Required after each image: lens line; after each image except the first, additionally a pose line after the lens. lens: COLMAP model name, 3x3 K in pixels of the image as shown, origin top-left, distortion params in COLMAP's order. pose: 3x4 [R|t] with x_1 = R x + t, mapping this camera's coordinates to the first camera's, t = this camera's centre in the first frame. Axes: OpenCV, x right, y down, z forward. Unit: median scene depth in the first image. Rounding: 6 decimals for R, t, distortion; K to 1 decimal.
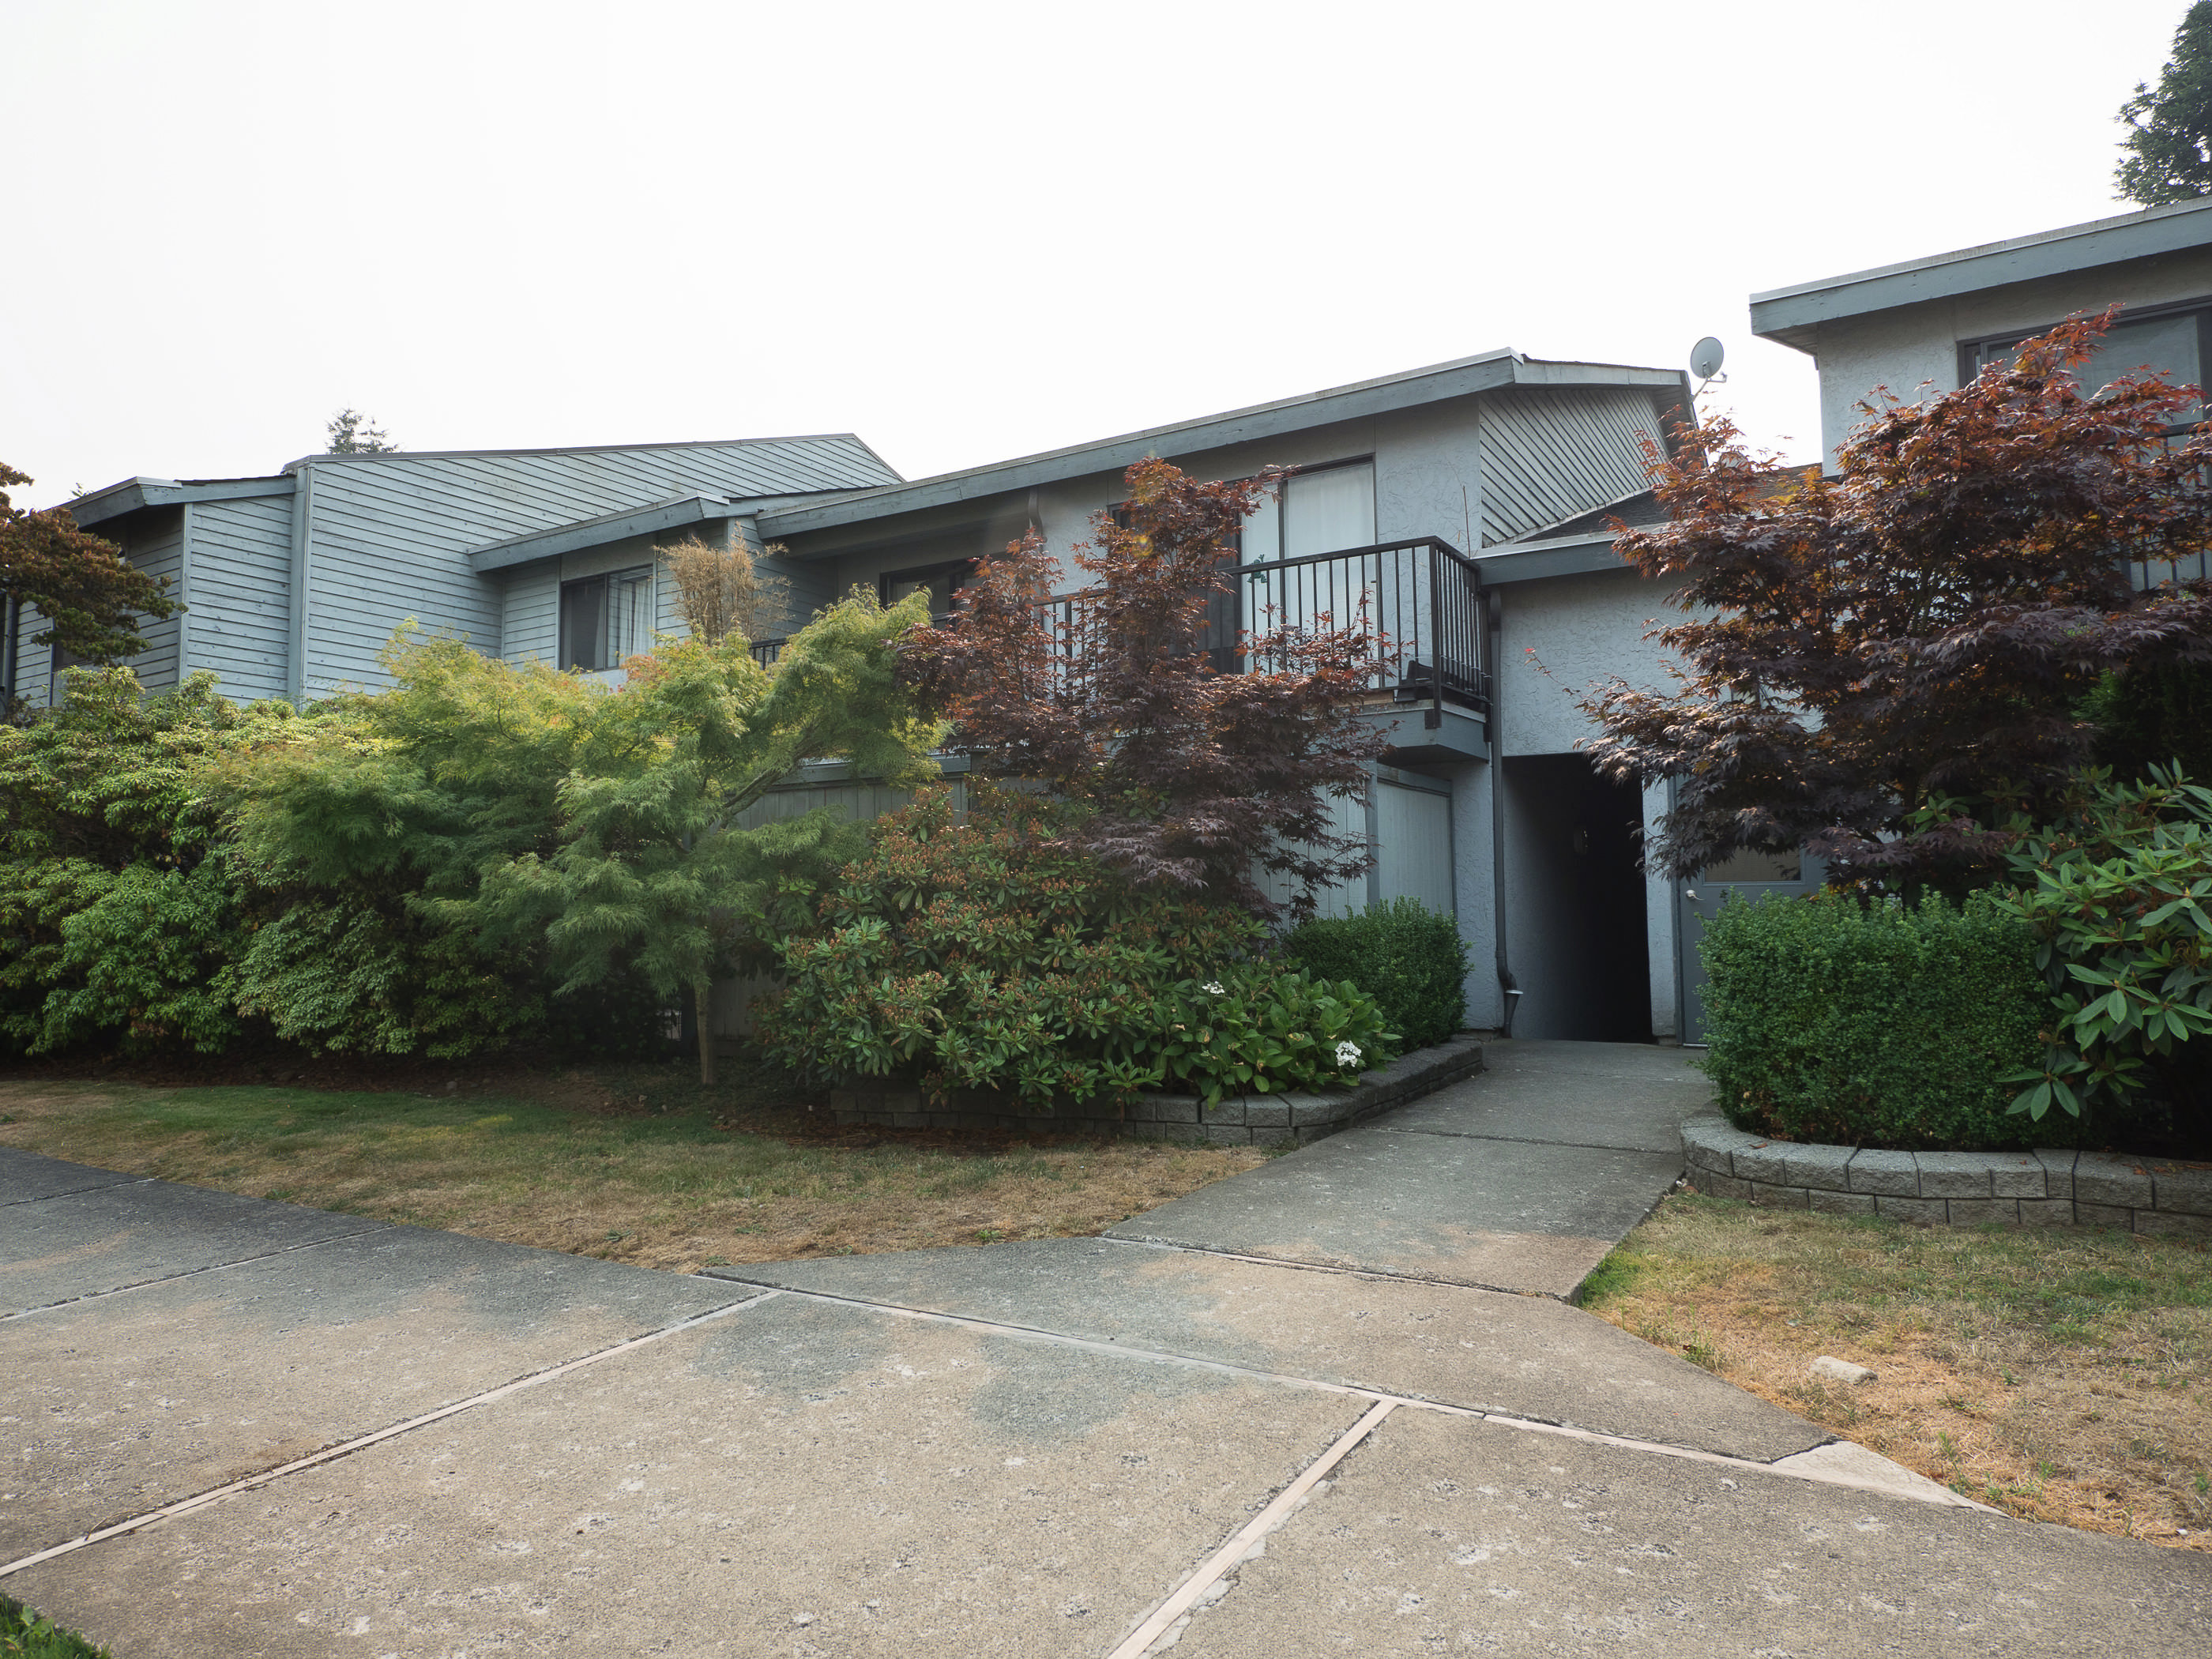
lens RADIAL K [[1355.6, 0, 1109.1], [0, 1355.6, 822.7], [0, 0, 1]] dist [0.009853, -0.000496]
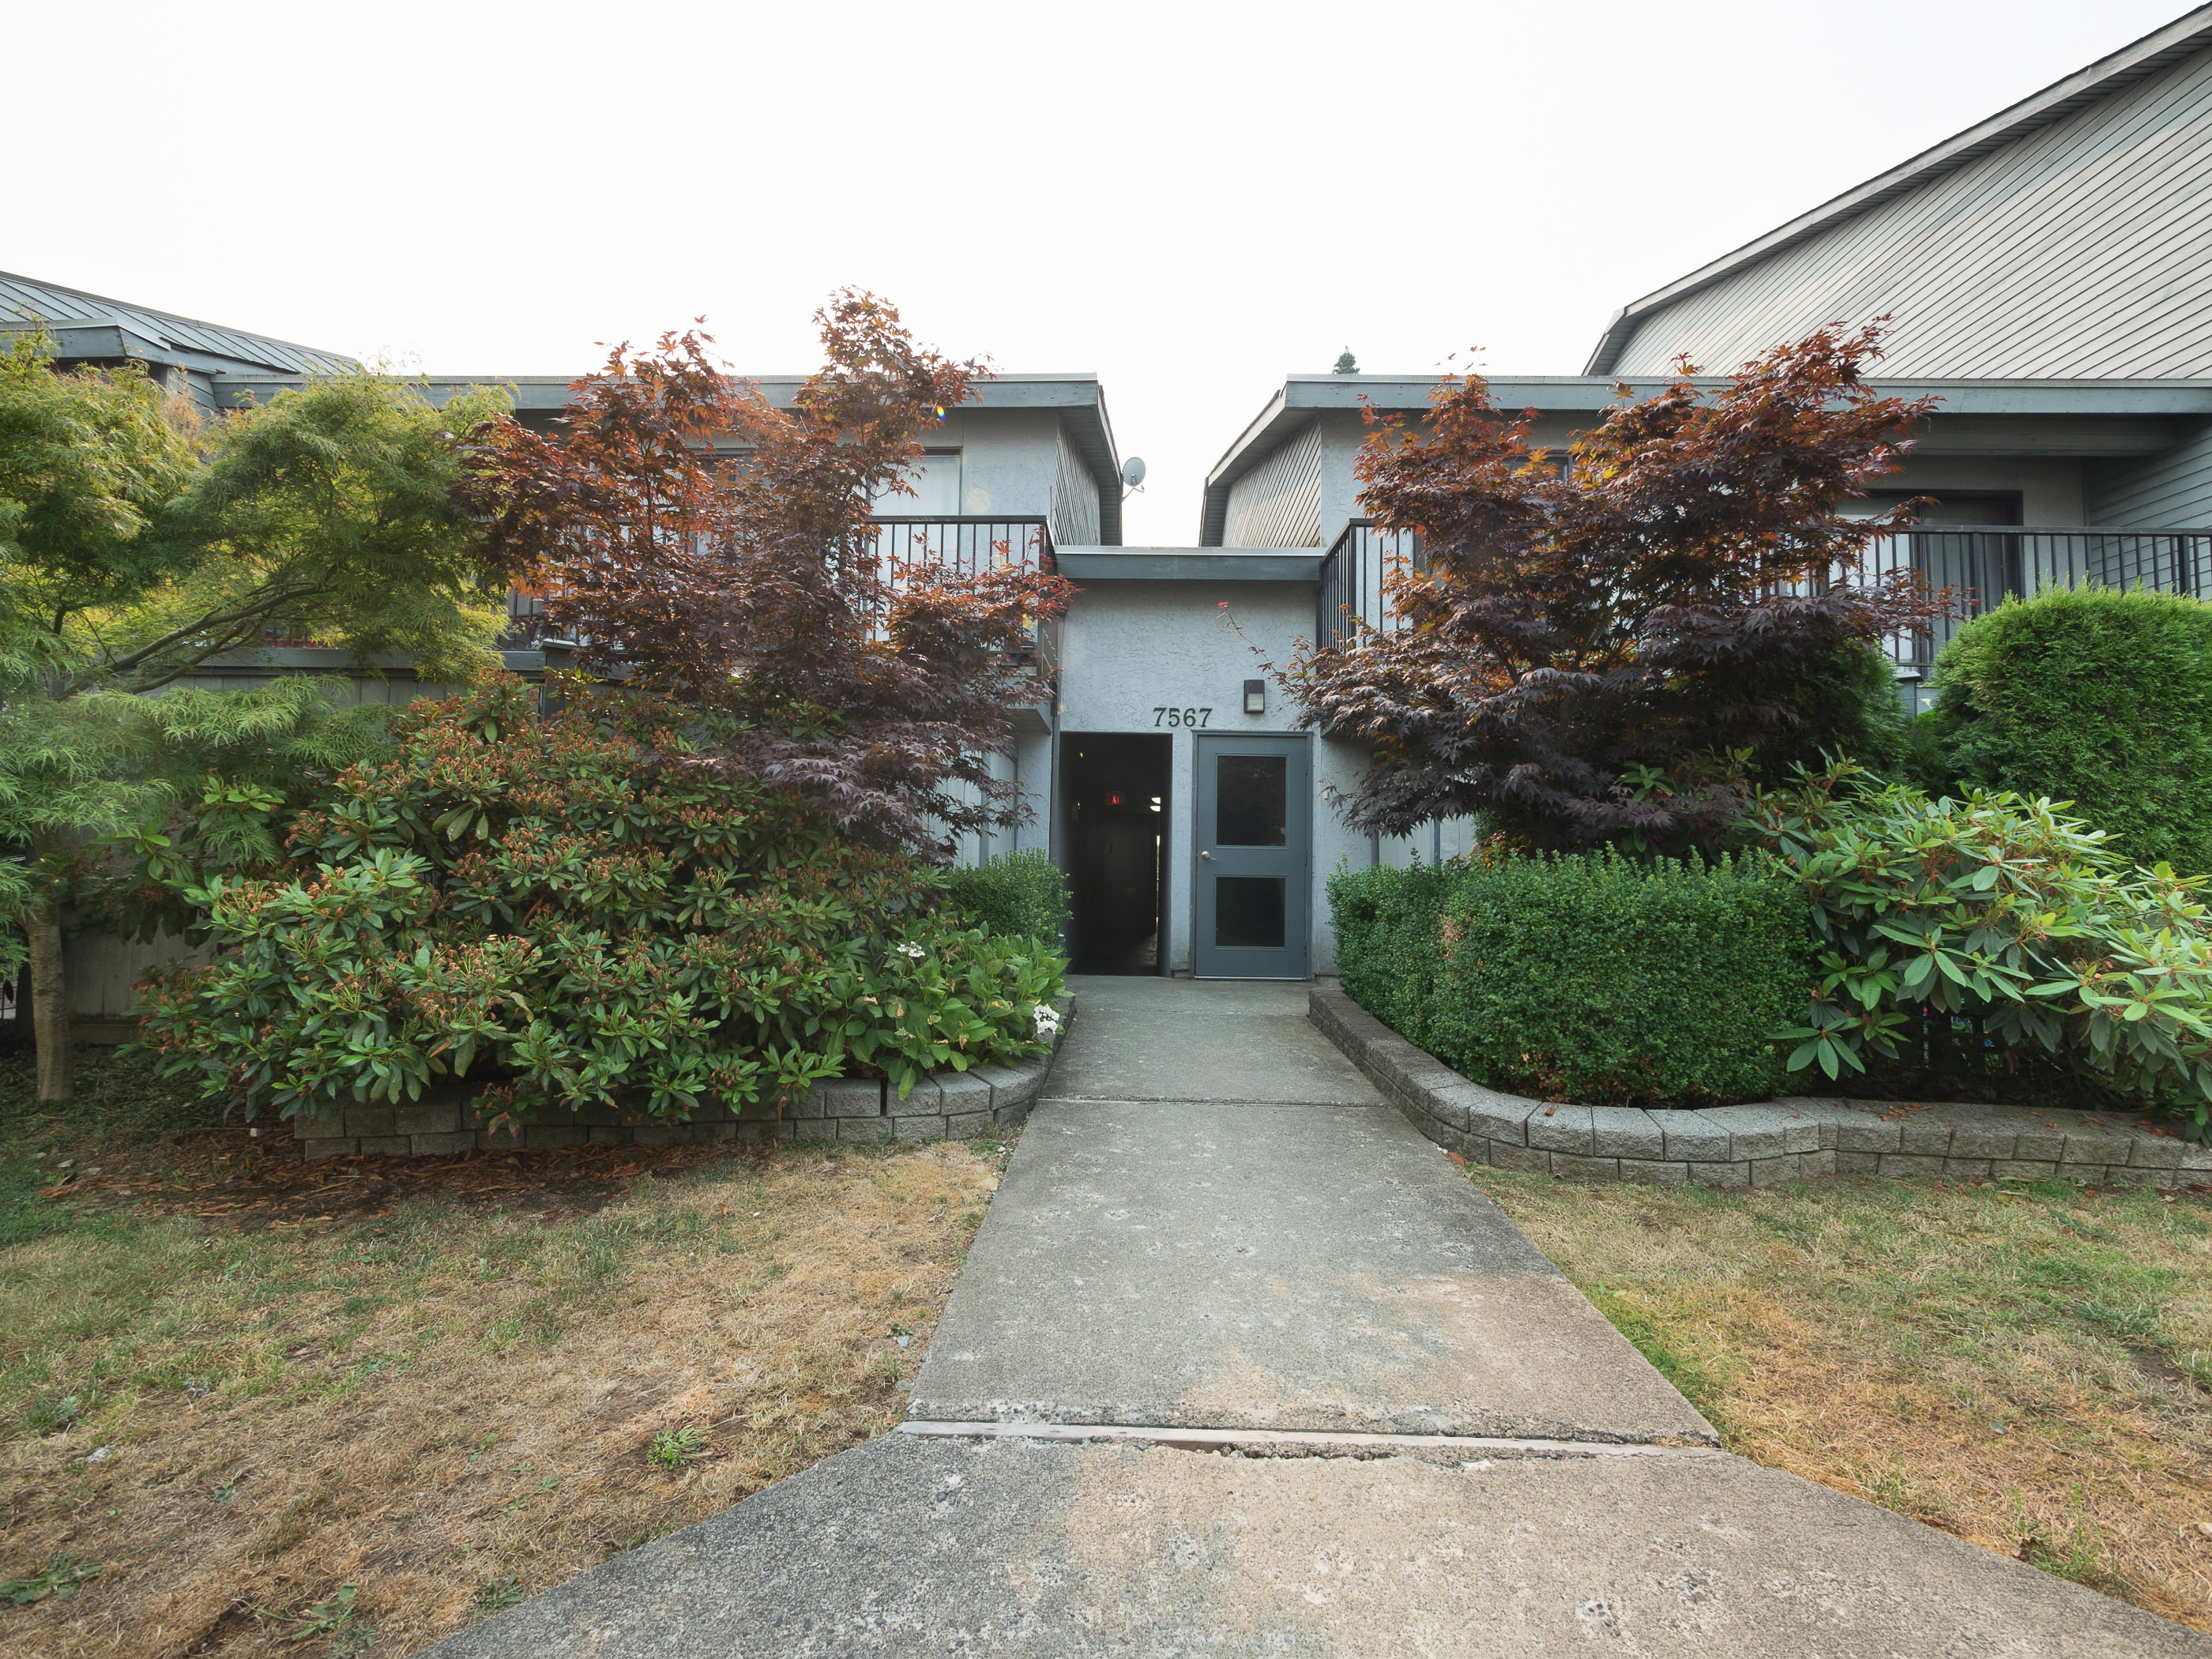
lens RADIAL K [[950.7, 0, 1121.5], [0, 950.7, 816.4], [0, 0, 1]] dist [-0.004800, 0.001580]
pose [[0.869836, 0.048124, 0.490989, -0.096757], [-0.054457, 0.998515, -0.001393, 0.035670], [-0.490327, -0.025526, 0.871165, 0.440323]]
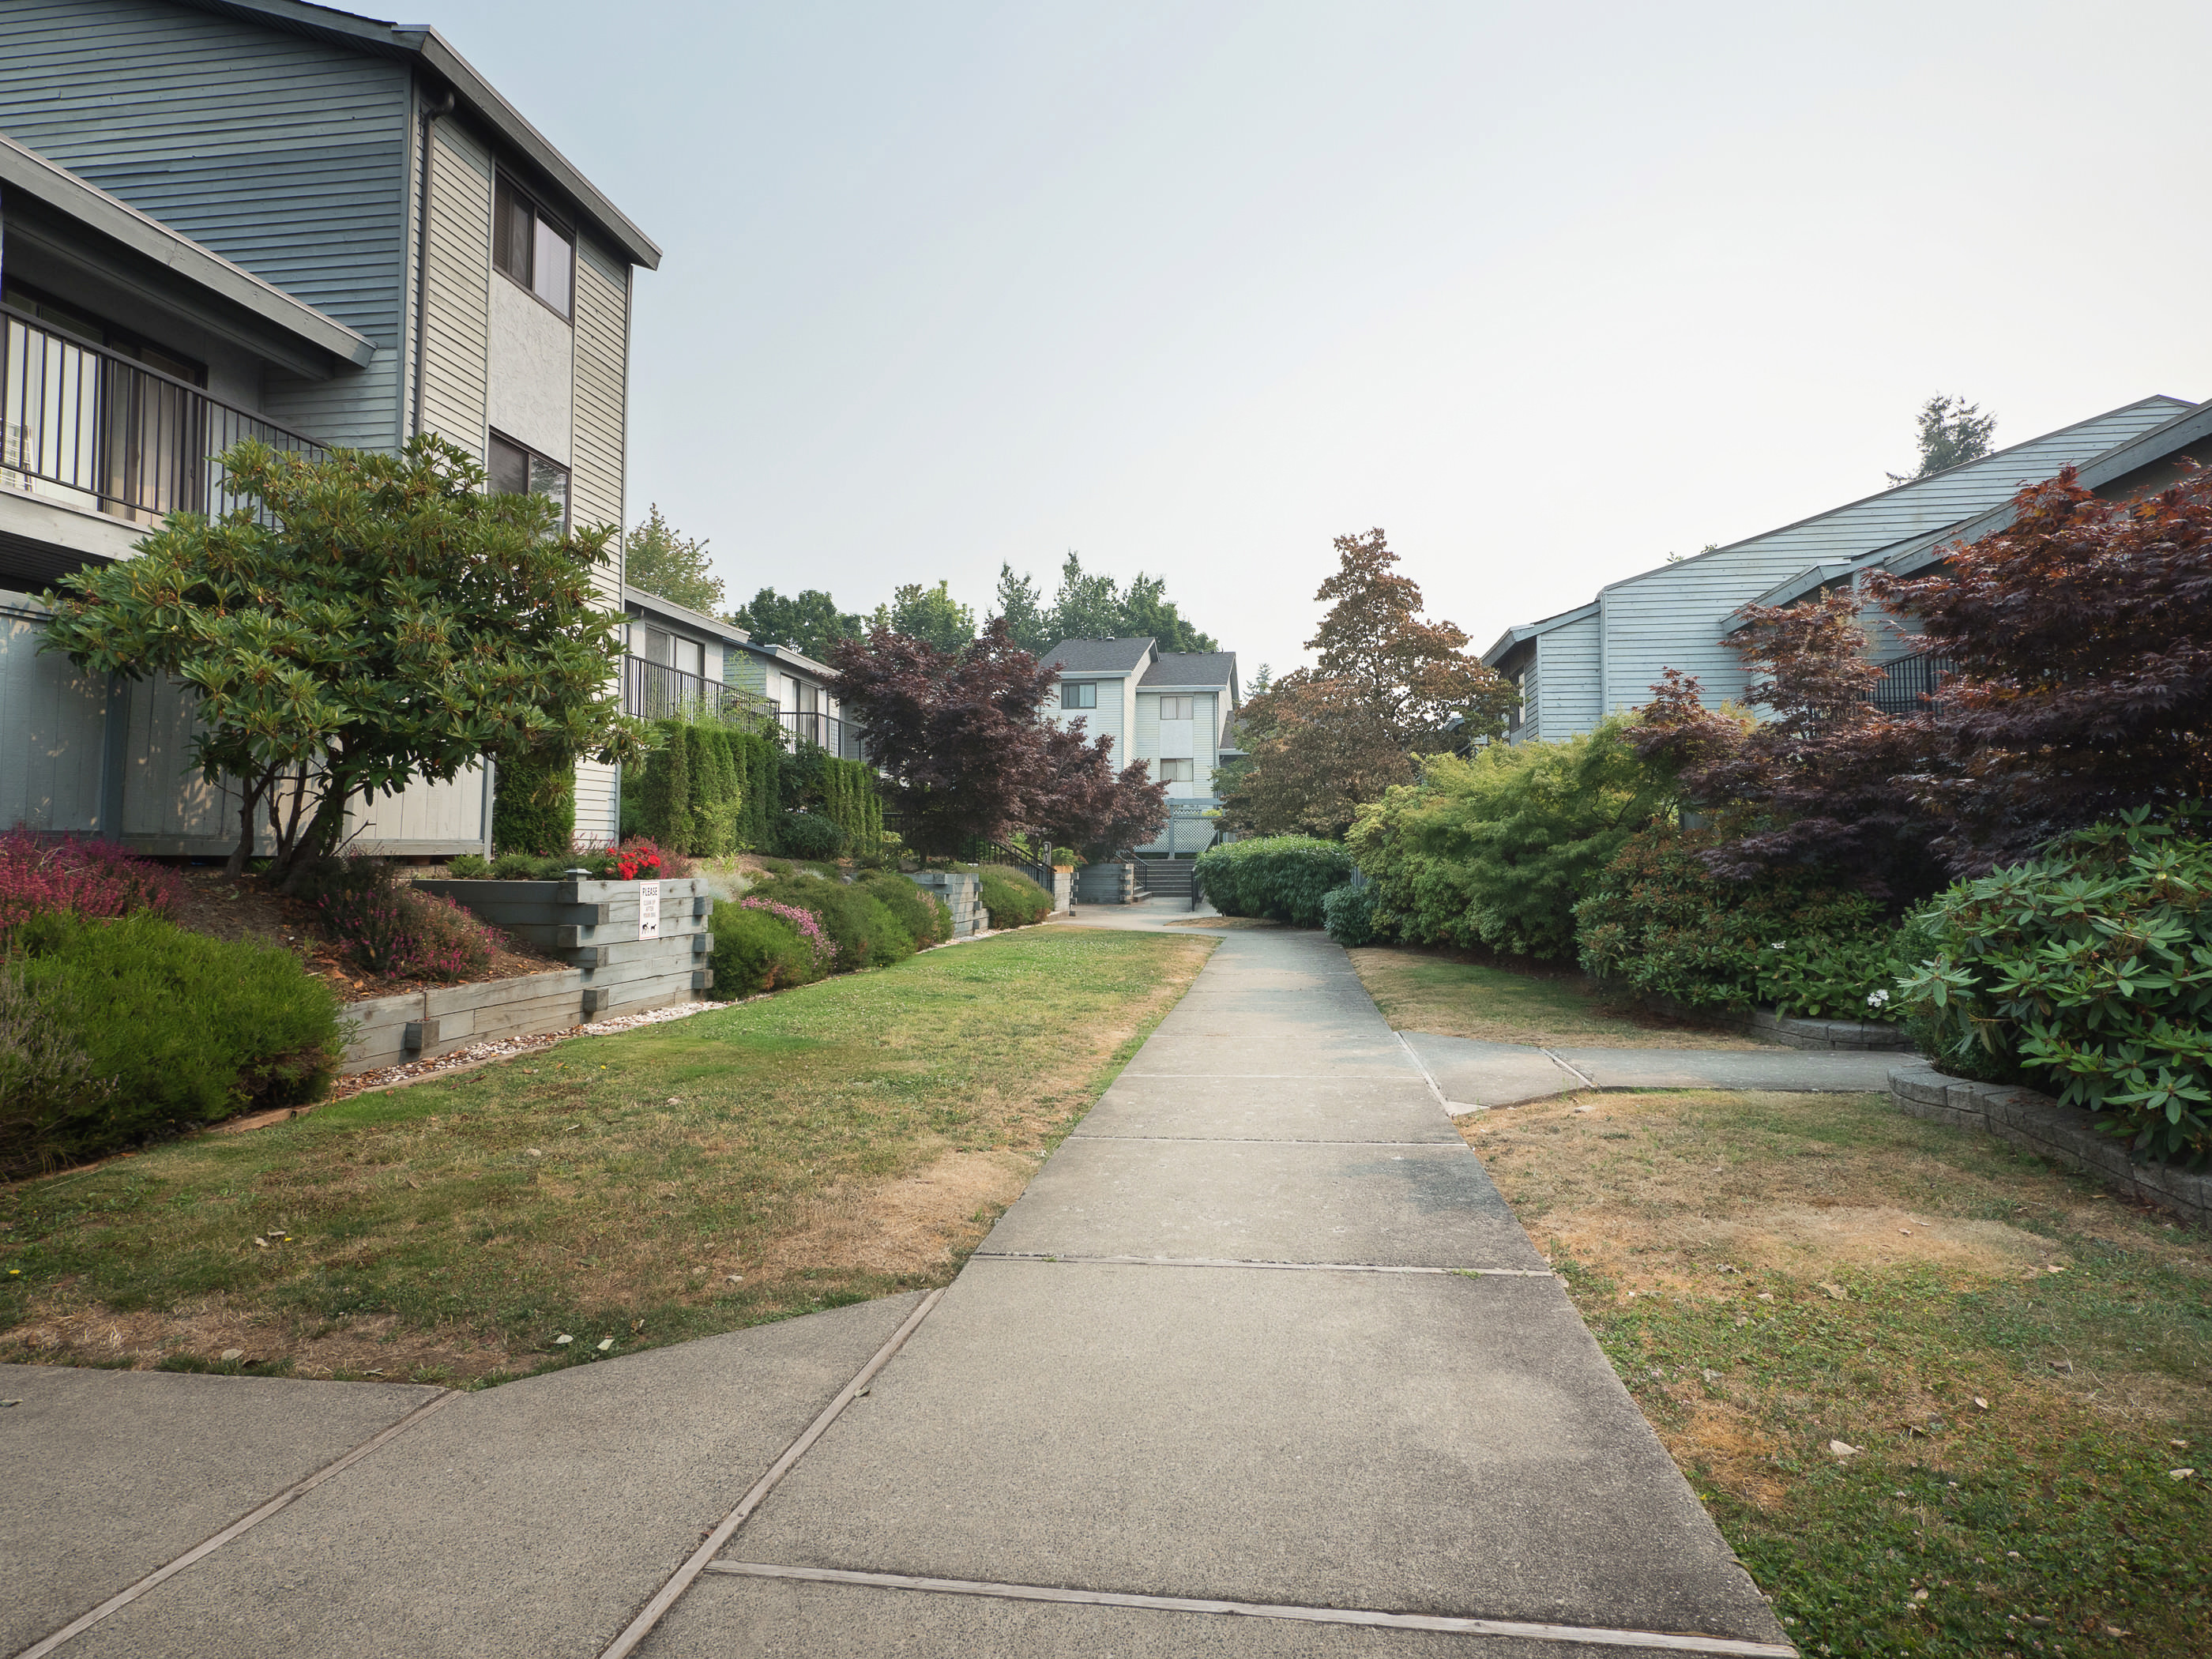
lens RADIAL K [[1313.8, 0, 1113.3], [0, 1313.8, 827.9], [0, 0, 1]] dist [0.000165, 0.000285]
pose [[0.390441, -0.014054, -0.920521, 1.163444], [0.058236, 0.998258, 0.009460, -0.070481], [0.918784, -0.057301, 0.390579, -0.282635]]
